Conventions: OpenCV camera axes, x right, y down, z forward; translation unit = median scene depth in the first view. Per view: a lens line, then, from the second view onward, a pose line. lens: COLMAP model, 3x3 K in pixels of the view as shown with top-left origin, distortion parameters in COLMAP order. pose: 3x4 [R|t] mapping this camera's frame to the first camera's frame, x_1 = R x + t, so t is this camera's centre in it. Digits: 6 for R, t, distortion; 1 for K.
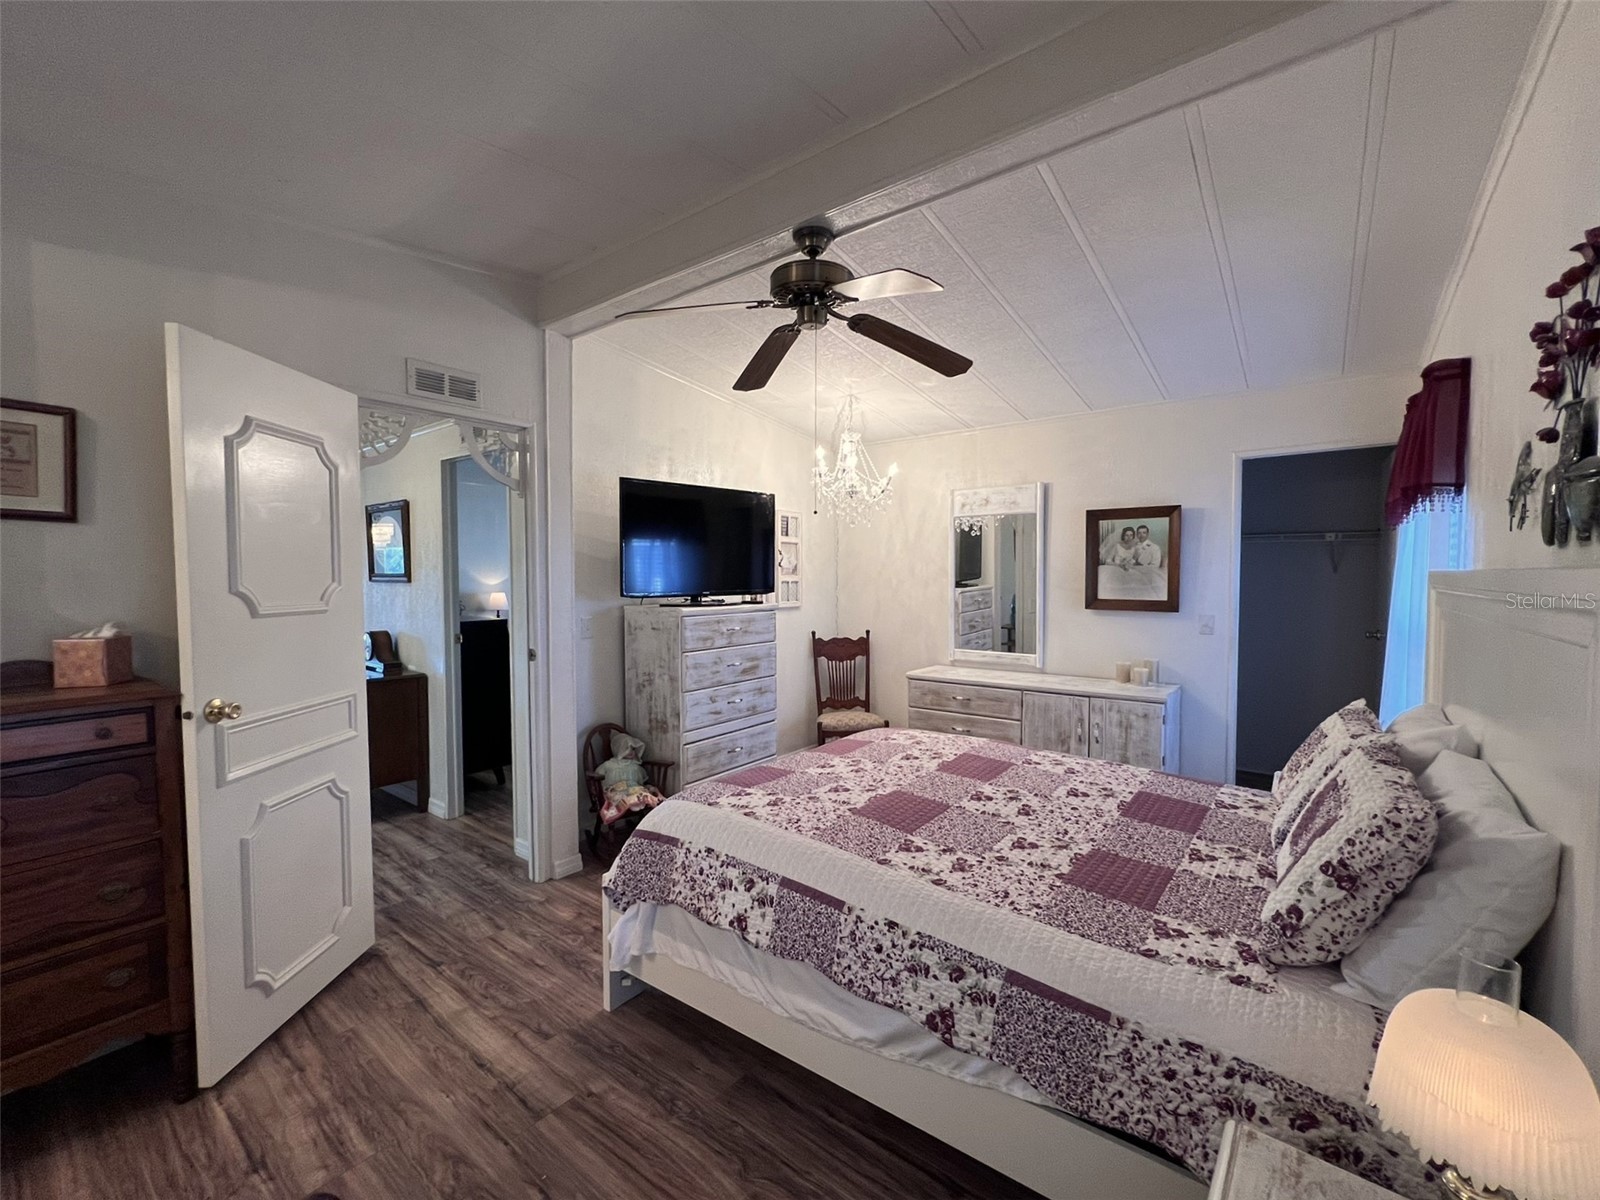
lens RADIAL K [[668.0, 0, 798.5], [0, 668.0, 599.6], [0, 0, 1]] dist [-0.001652, 0.000660]
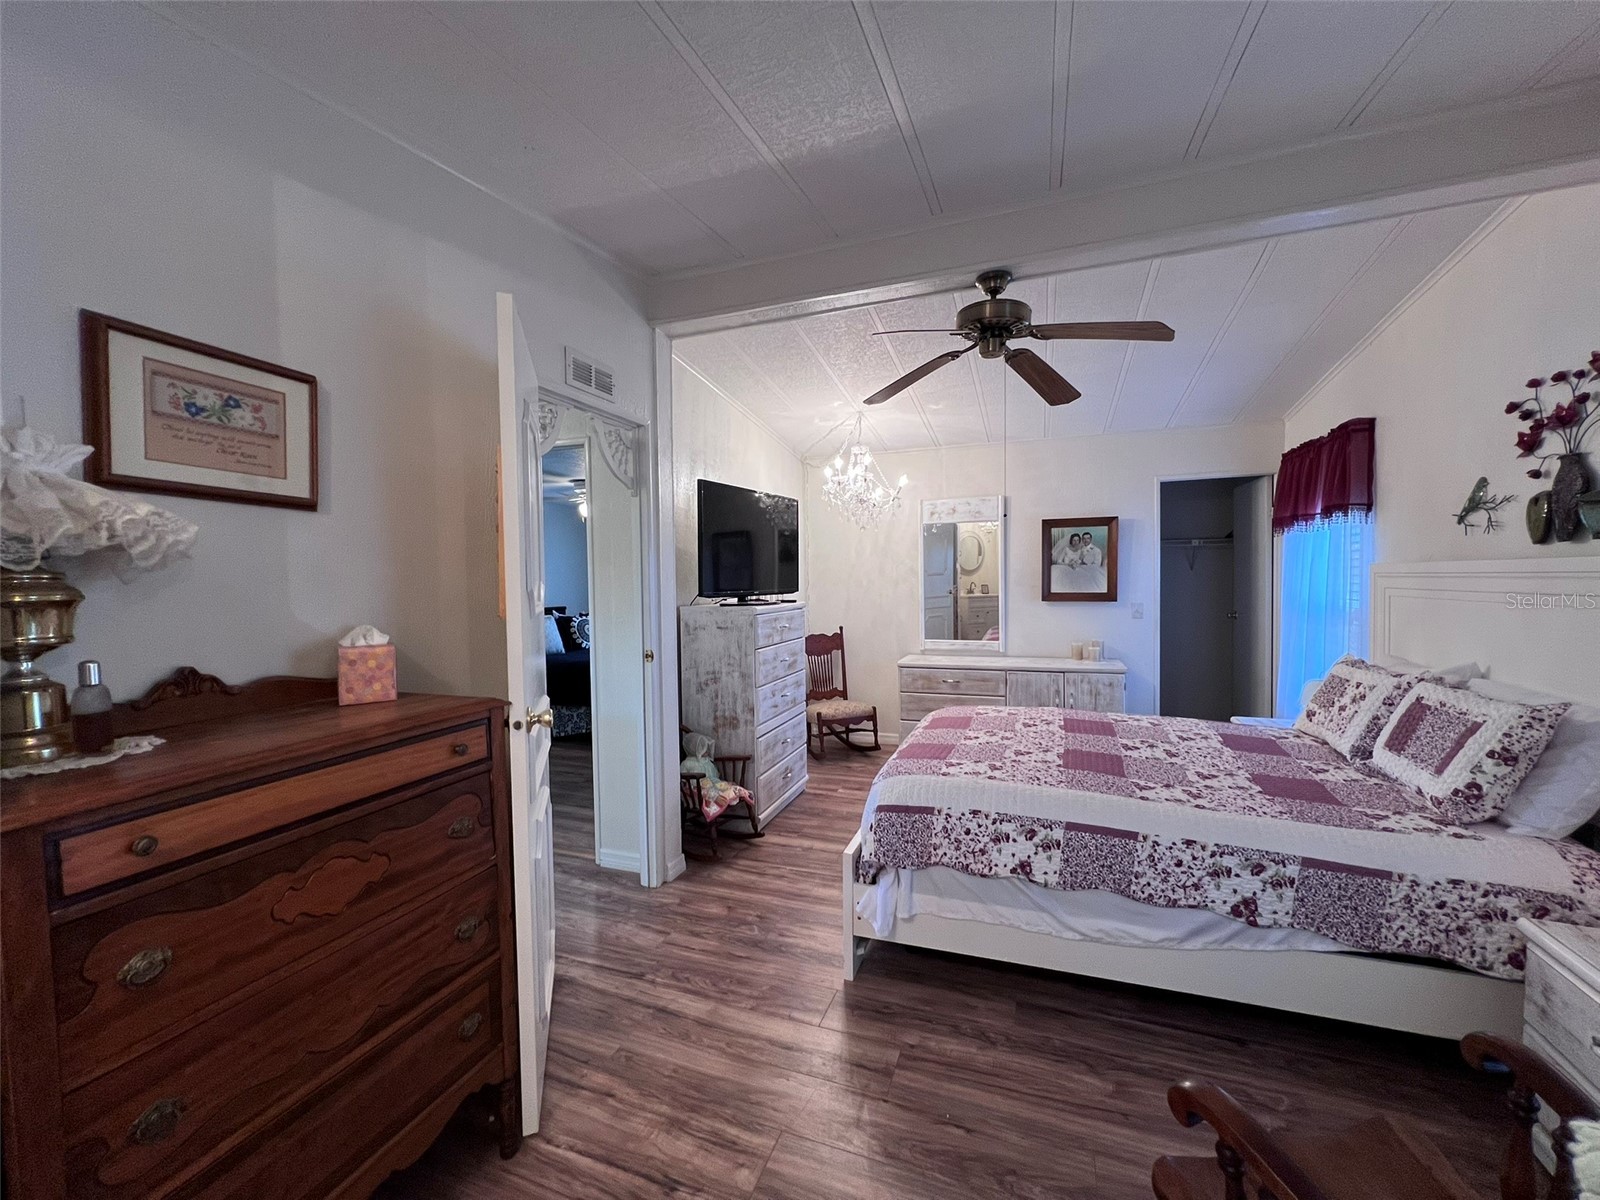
lens RADIAL K [[641.1, 0, 798.9], [0, 641.1, 598.7], [0, 0, 1]] dist [-0.001702, 0.000412]
pose [[0.955132, -0.020141, 0.295494, -0.744131], [0.022890, 0.999721, -0.005845, 0.014134], [-0.295294, 0.012347, 0.955327, 0.047489]]
